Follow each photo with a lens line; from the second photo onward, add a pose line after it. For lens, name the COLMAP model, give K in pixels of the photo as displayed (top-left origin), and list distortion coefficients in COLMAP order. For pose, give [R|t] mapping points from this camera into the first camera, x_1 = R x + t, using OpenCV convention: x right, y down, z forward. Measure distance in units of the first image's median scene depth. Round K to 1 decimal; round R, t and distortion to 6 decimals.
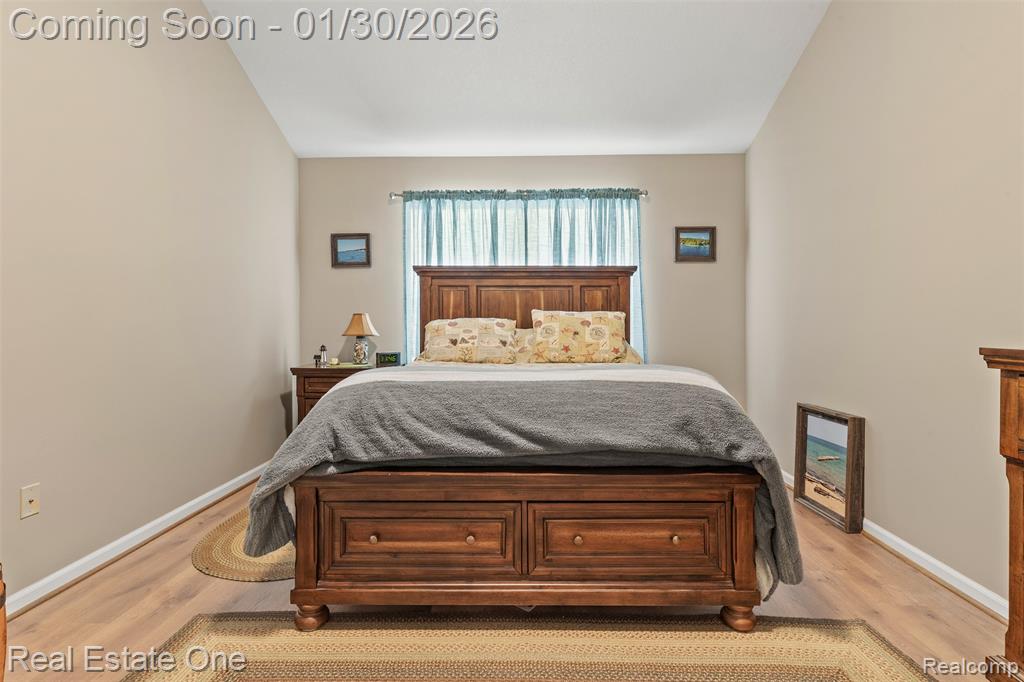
lens RADIAL K [[508.9, 0, 510.5], [0, 508.9, 318.6], [0, 0, 1]] dist [-0.000150, 0.002656]
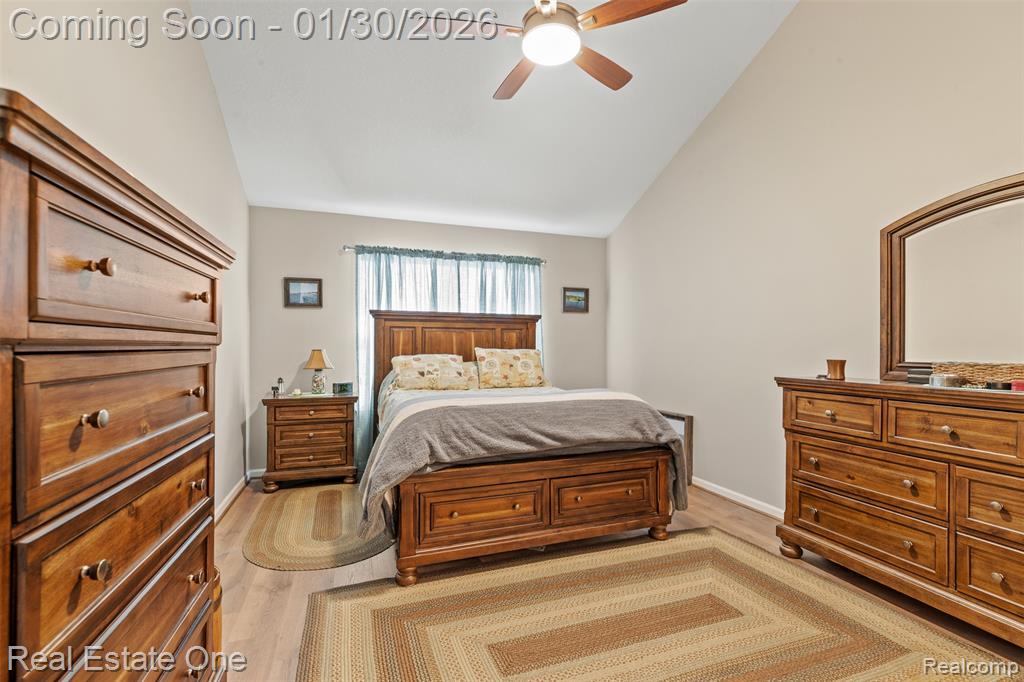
lens RADIAL K [[457.6, 0, 515.7], [0, 457.6, 345.0], [0, 0, 1]] dist [0.000960, -0.000215]
pose [[0.932772, 0.004332, 0.360442, -0.383222], [-0.005309, 0.999984, 0.001722, -0.036755], [-0.360429, -0.003520, 0.932780, -0.185197]]
